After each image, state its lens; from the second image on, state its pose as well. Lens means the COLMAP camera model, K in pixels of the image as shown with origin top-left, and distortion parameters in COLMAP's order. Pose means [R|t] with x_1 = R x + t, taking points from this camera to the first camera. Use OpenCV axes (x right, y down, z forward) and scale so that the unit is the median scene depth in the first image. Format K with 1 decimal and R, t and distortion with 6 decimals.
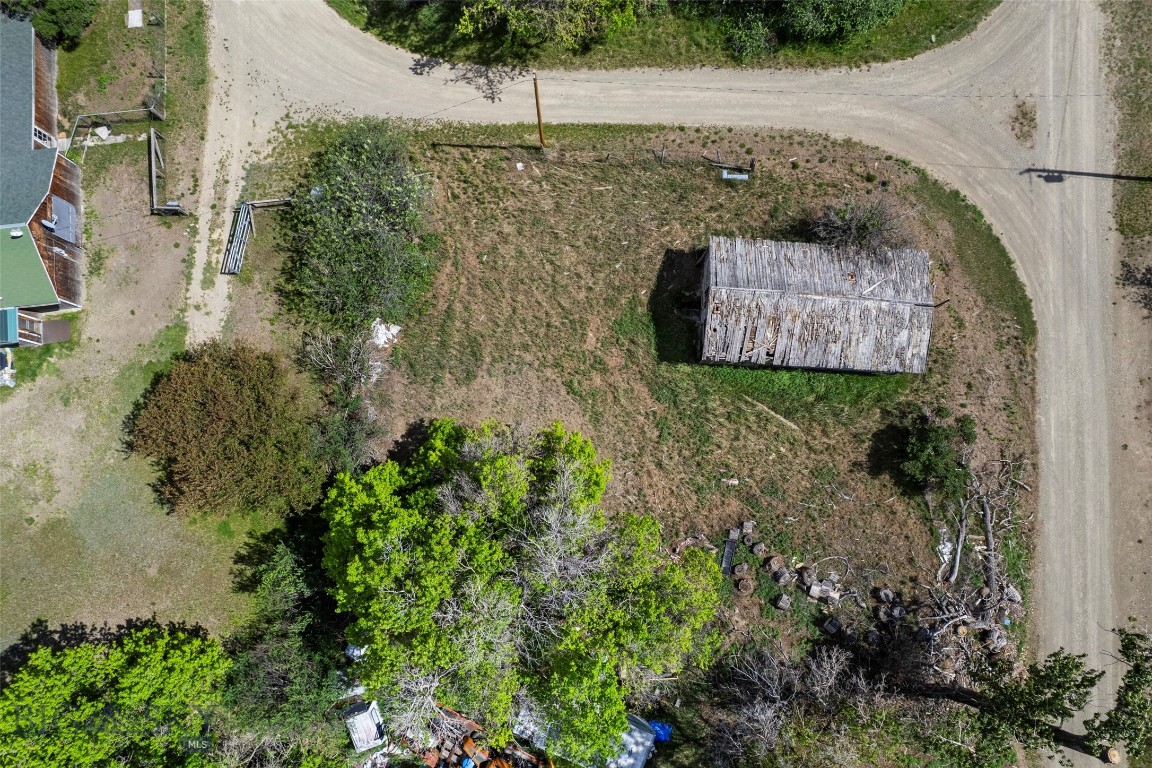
lens RADIAL K [[738.3, 0, 577.0], [0, 738.3, 384.8], [0, 0, 1]] dist [-0.080308, 0.072650]
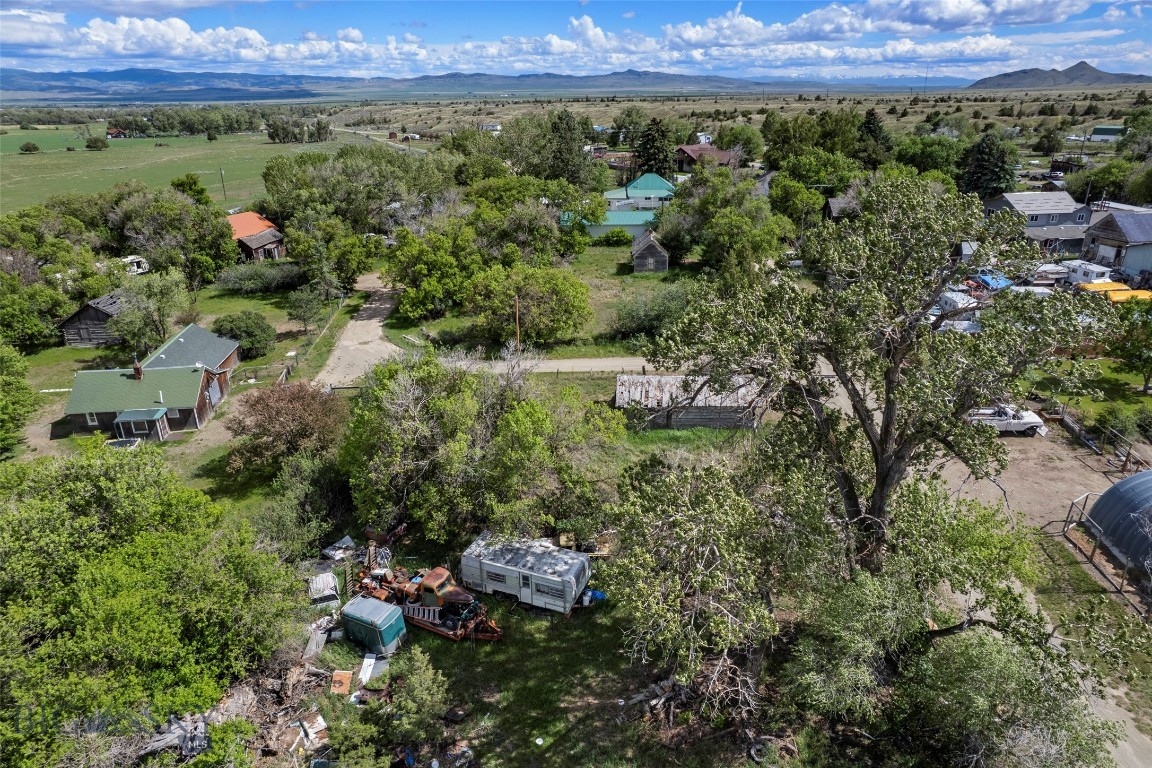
lens RADIAL K [[738.3, 0, 579.6], [0, 738.3, 385.3], [0, 0, 1]] dist [-0.080308, 0.072650]
pose [[0.999878, -0.002410, 0.015406, 0.065567], [0.014490, 0.508593, -0.860885, 1.140435], [-0.005761, 0.861003, 0.508566, 0.169925]]
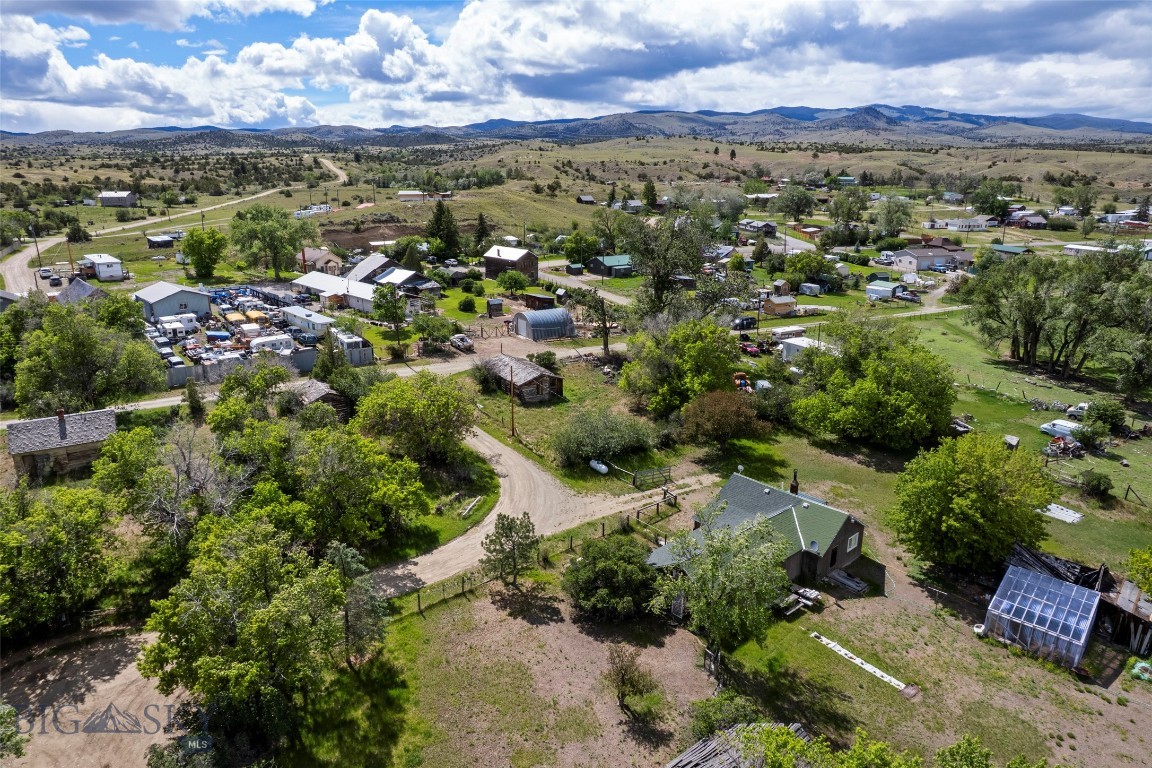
lens RADIAL K [[738.3, 0, 577.0], [0, 738.3, 386.3], [0, 0, 1]] dist [-0.080308, 0.072650]
pose [[-0.583005, -0.222891, 0.781297, -1.639170], [0.805032, -0.028665, 0.592539, -1.341350], [-0.109676, 0.974422, 0.196147, 0.483662]]
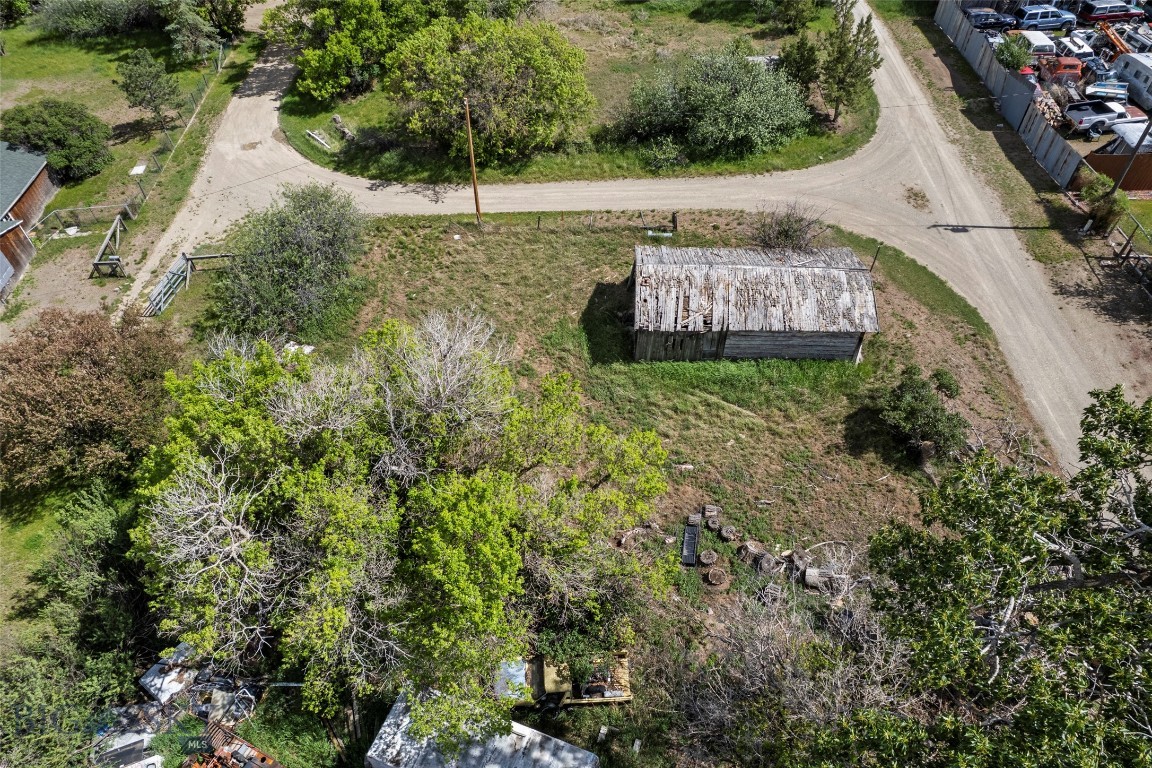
lens RADIAL K [[738.3, 0, 578.0], [0, 738.3, 384.7], [0, 0, 1]] dist [-0.080308, 0.072650]
pose [[0.999650, -0.015796, 0.021223, 0.071943], [0.025249, 0.809178, -0.587021, 0.506881], [-0.007900, 0.587351, 0.809294, 0.271692]]
